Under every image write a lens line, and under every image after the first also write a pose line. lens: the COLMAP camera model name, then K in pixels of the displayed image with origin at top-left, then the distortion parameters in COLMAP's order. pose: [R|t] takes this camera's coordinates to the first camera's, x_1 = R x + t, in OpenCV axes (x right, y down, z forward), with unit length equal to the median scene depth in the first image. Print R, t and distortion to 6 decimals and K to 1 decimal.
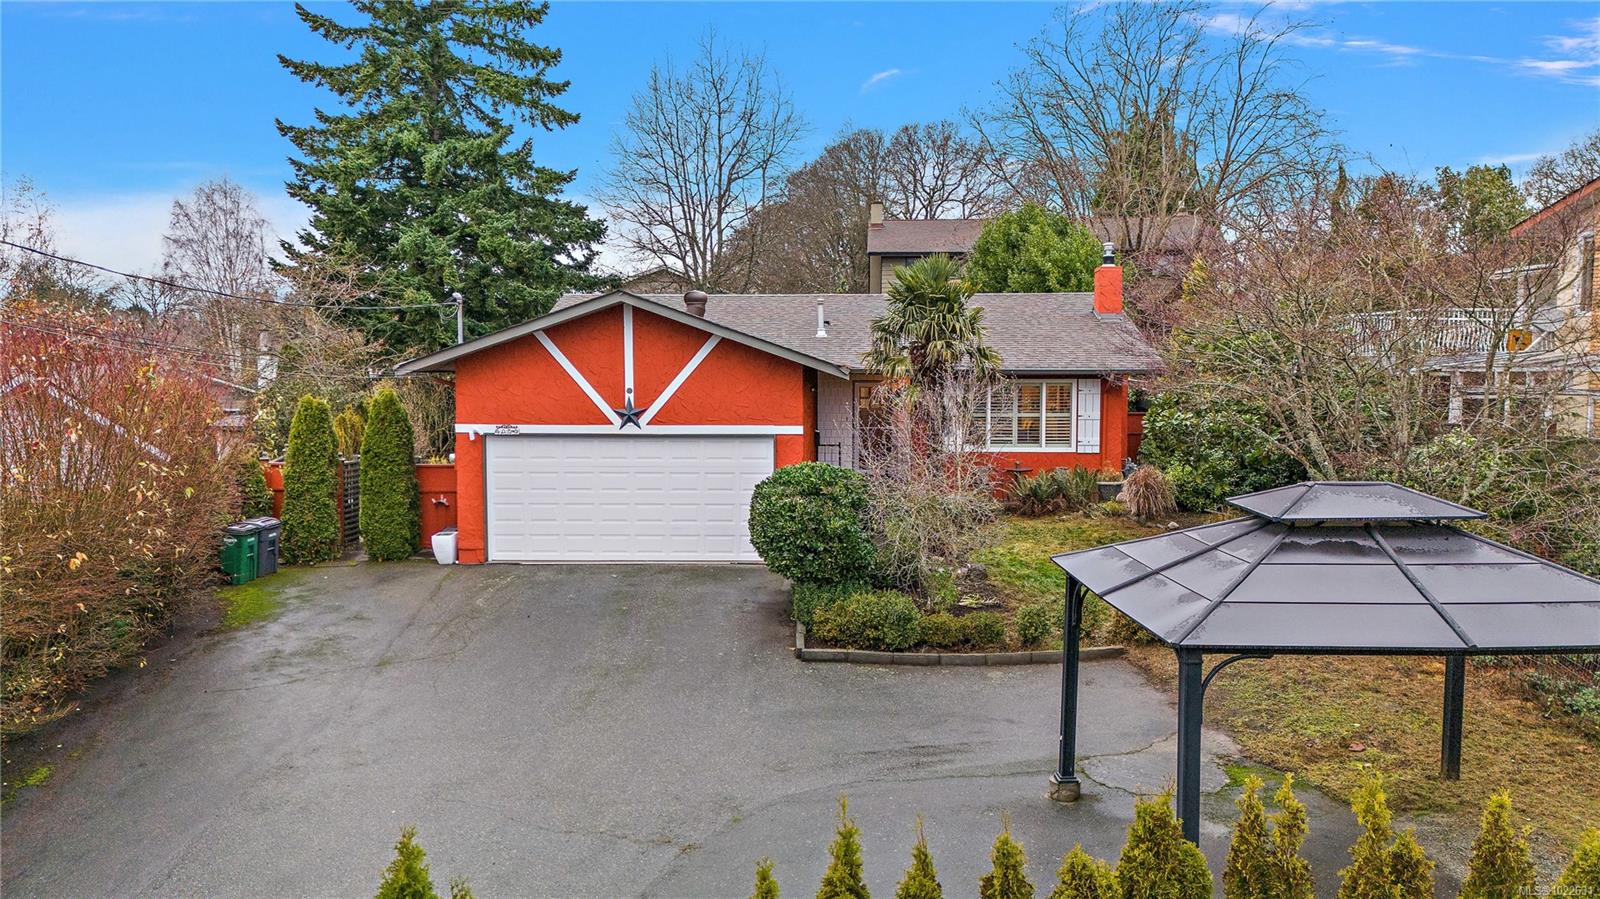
lens RADIAL K [[1148.1, 0, 800.0], [0, 1148.1, 449.5], [0, 0, 1]] dist [0.092014, -0.102359]
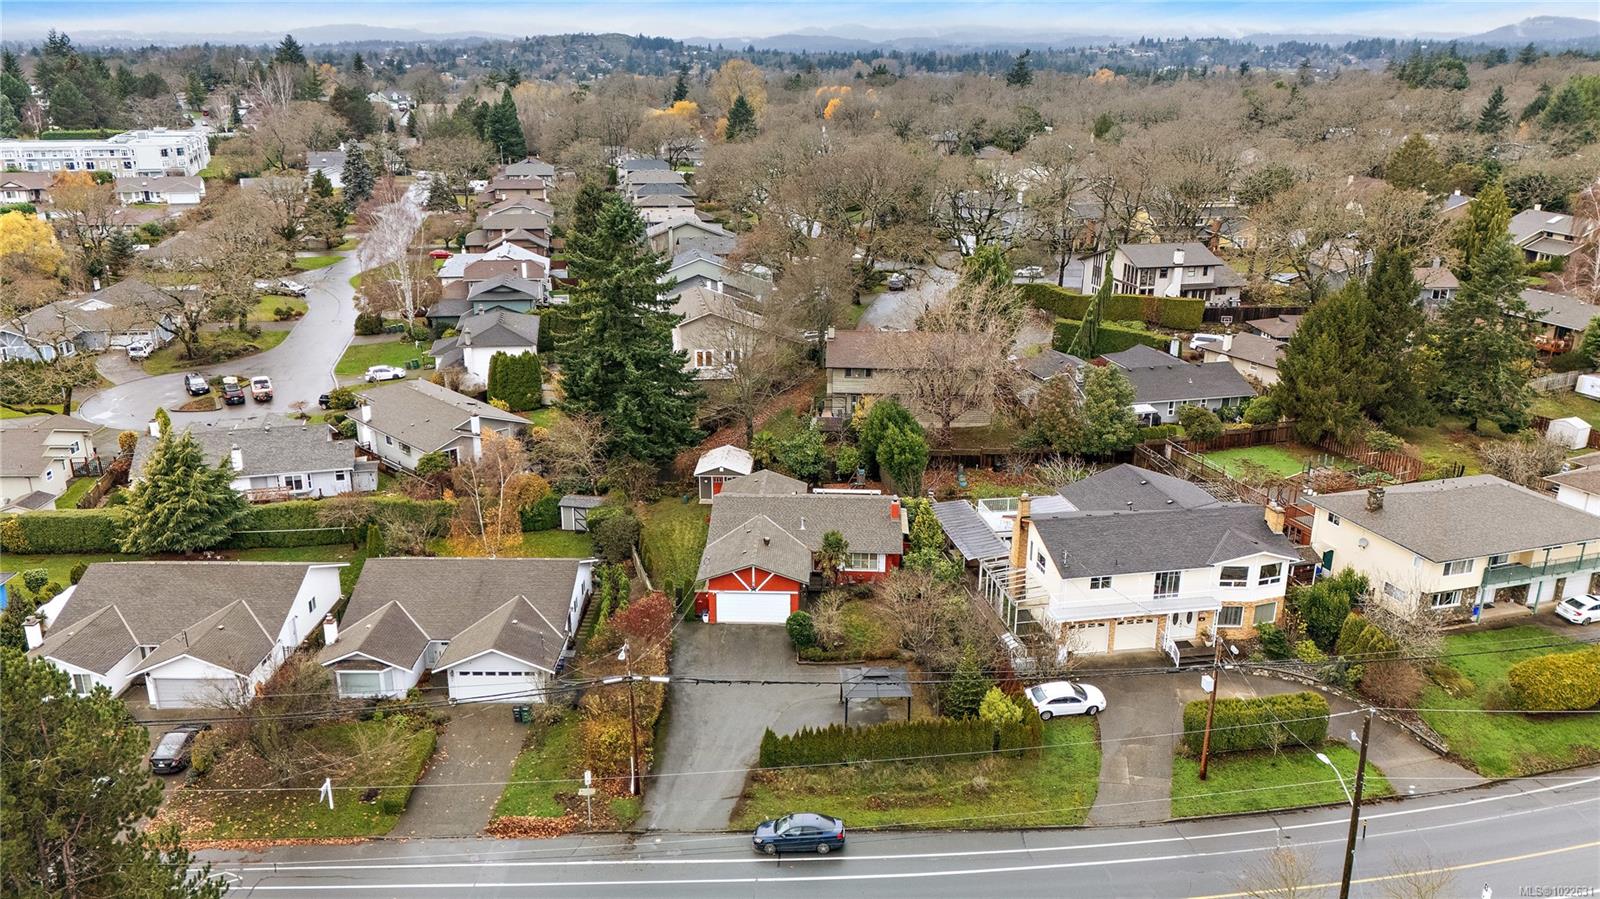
lens RADIAL K [[1148.1, 0, 800.0], [0, 1148.1, 449.5], [0, 0, 1]] dist [0.092014, -0.102359]
pose [[0.999764, 0.005675, 0.020951, -0.074589], [-0.010731, 0.968228, 0.249840, -1.462655], [-0.018867, -0.250006, 0.968060, -2.659589]]
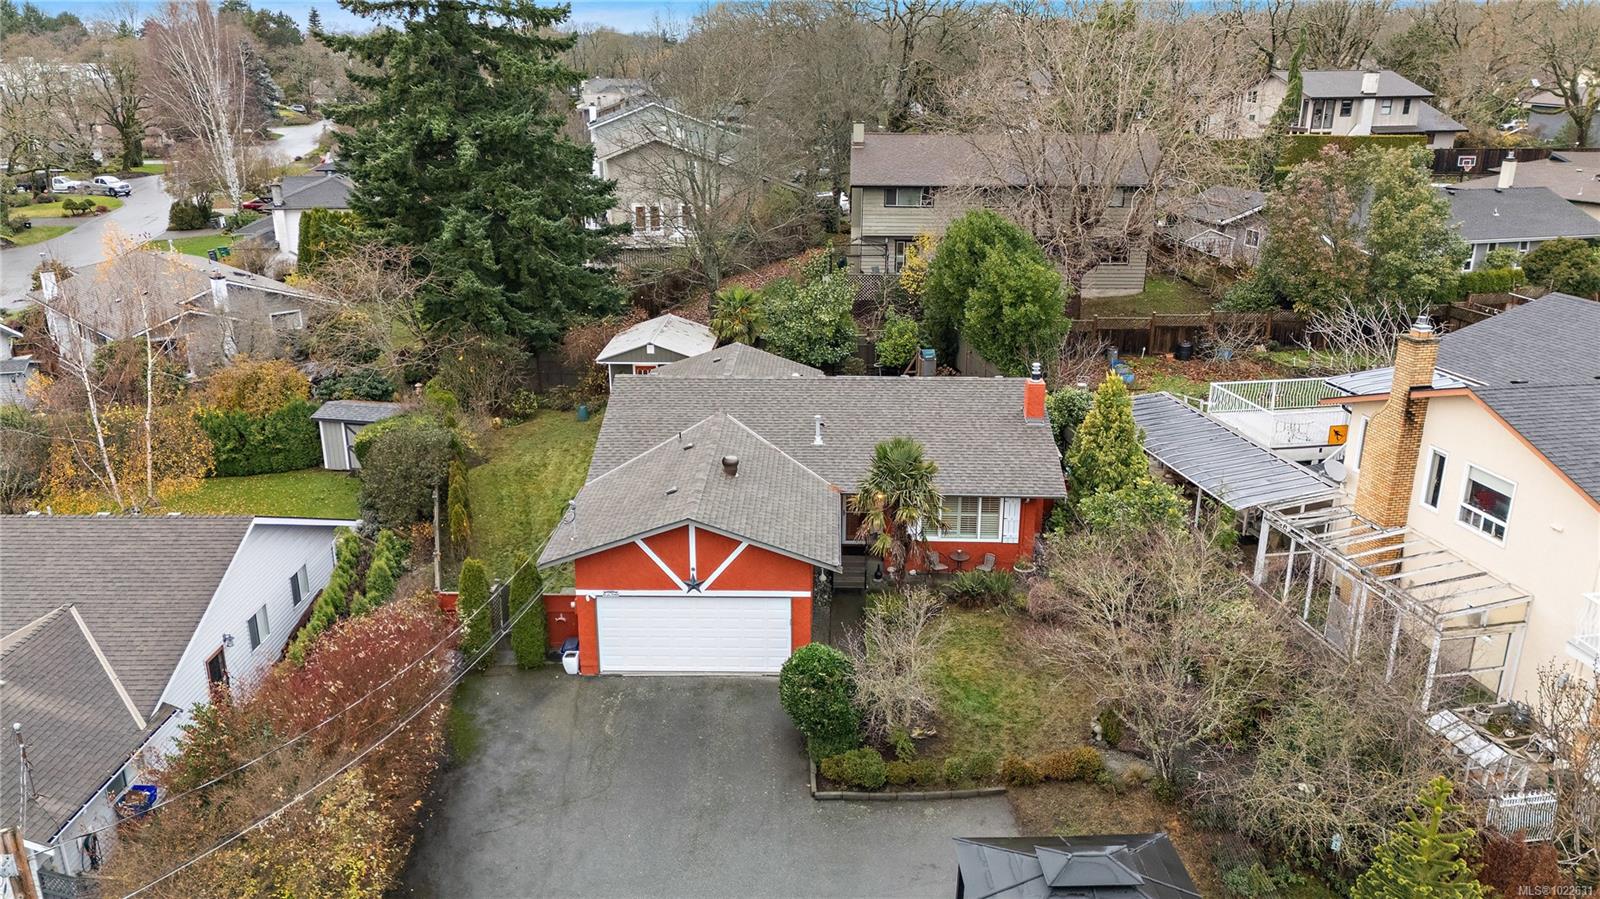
lens RADIAL K [[1148.1, 0, 800.0], [0, 1148.1, 449.5], [0, 0, 1]] dist [0.092014, -0.102359]
pose [[0.999674, -0.000540, 0.025536, -0.048905], [-0.005886, 0.967999, 0.250884, -0.568729], [-0.024855, -0.250953, 0.967680, -0.389158]]
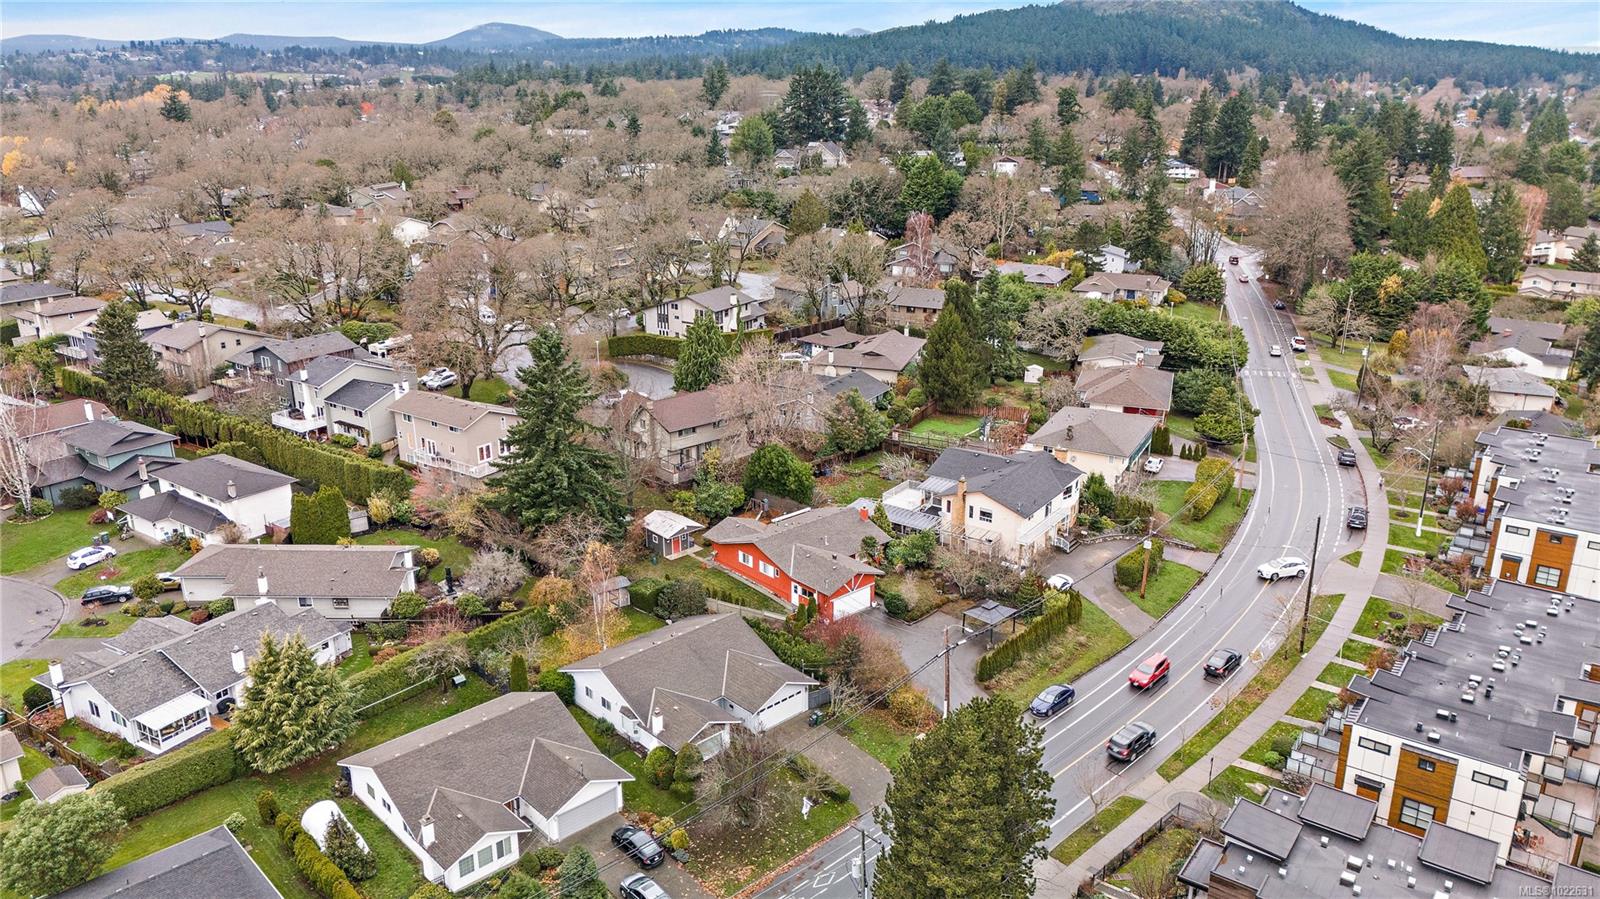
lens RADIAL K [[1148.1, 0, 800.0], [0, 1148.1, 449.5], [0, 0, 1]] dist [0.092014, -0.102359]
pose [[0.704687, -0.220265, 0.674462, -3.820329], [0.049874, 0.963618, 0.262588, -2.103198], [-0.707763, -0.151405, 0.690035, -2.456618]]
